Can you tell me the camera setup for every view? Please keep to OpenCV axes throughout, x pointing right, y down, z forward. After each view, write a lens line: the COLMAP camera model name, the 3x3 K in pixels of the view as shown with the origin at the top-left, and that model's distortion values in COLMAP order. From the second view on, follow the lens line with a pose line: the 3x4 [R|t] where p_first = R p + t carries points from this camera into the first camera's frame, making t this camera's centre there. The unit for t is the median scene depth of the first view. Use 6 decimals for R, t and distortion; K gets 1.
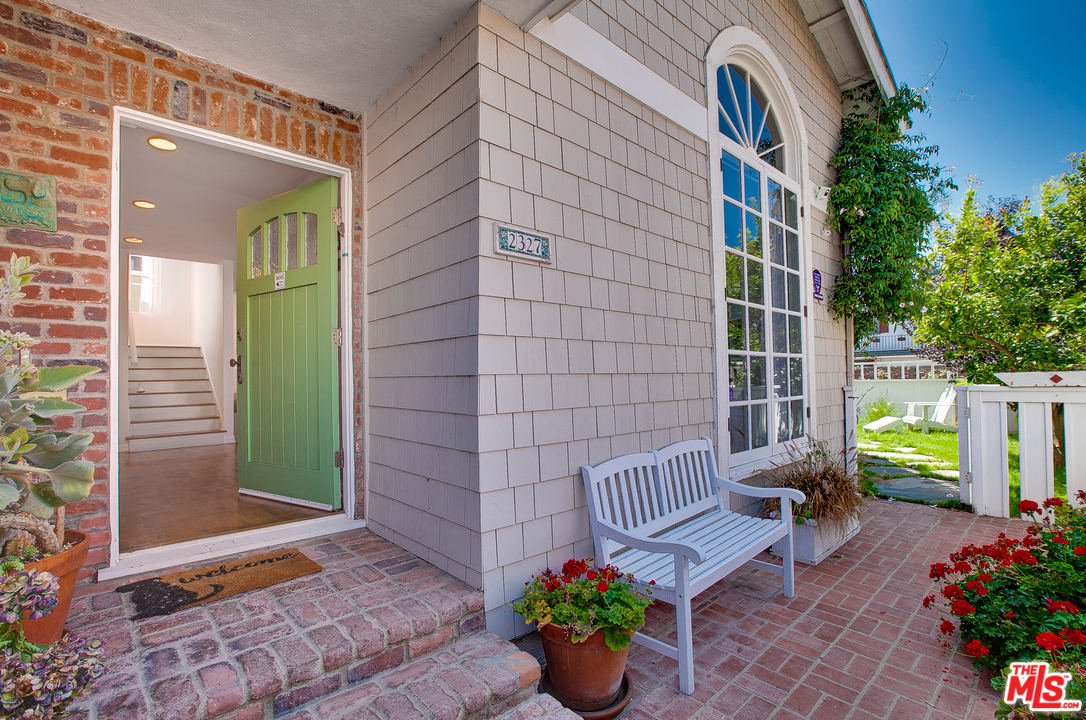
lens RADIAL K [[505.8, 0, 543.3], [0, 505.8, 367.6], [0, 0, 1]] dist [-0.029101, 0.014050]
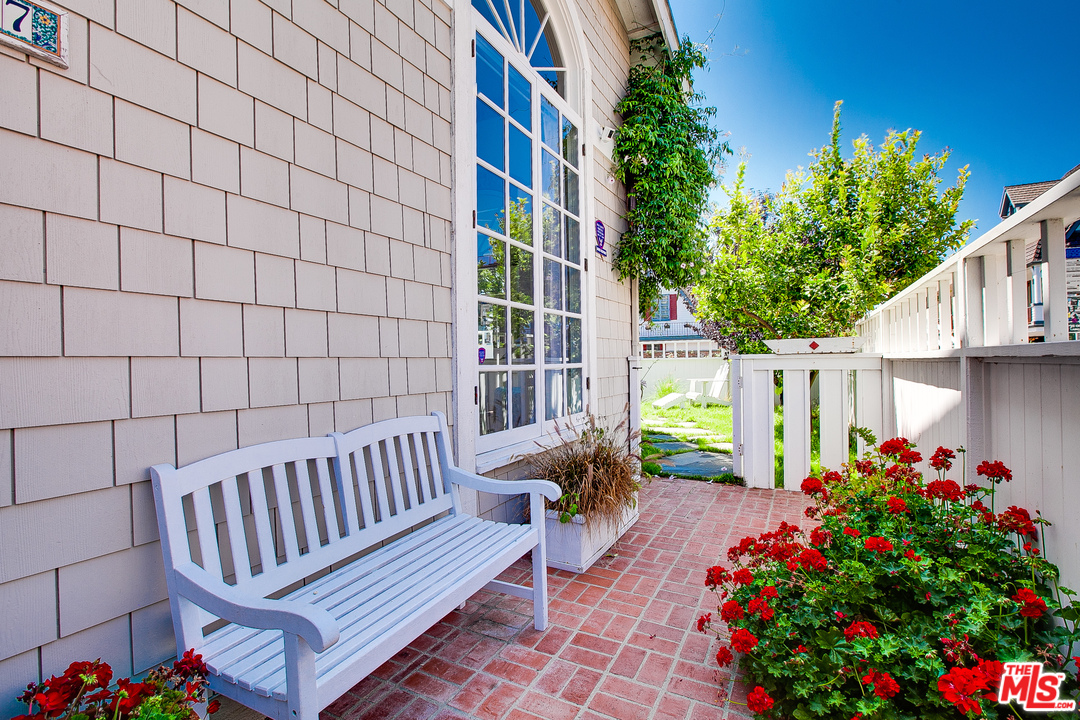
lens RADIAL K [[509.5, 0, 536.1], [0, 509.5, 352.6], [0, 0, 1]] dist [-0.046693, 0.016372]
pose [[0.945474, 0.009587, 0.325555, 0.180121], [-0.009014, 0.999954, -0.003268, 0.045092], [-0.325572, 0.000155, 0.945517, 0.233124]]
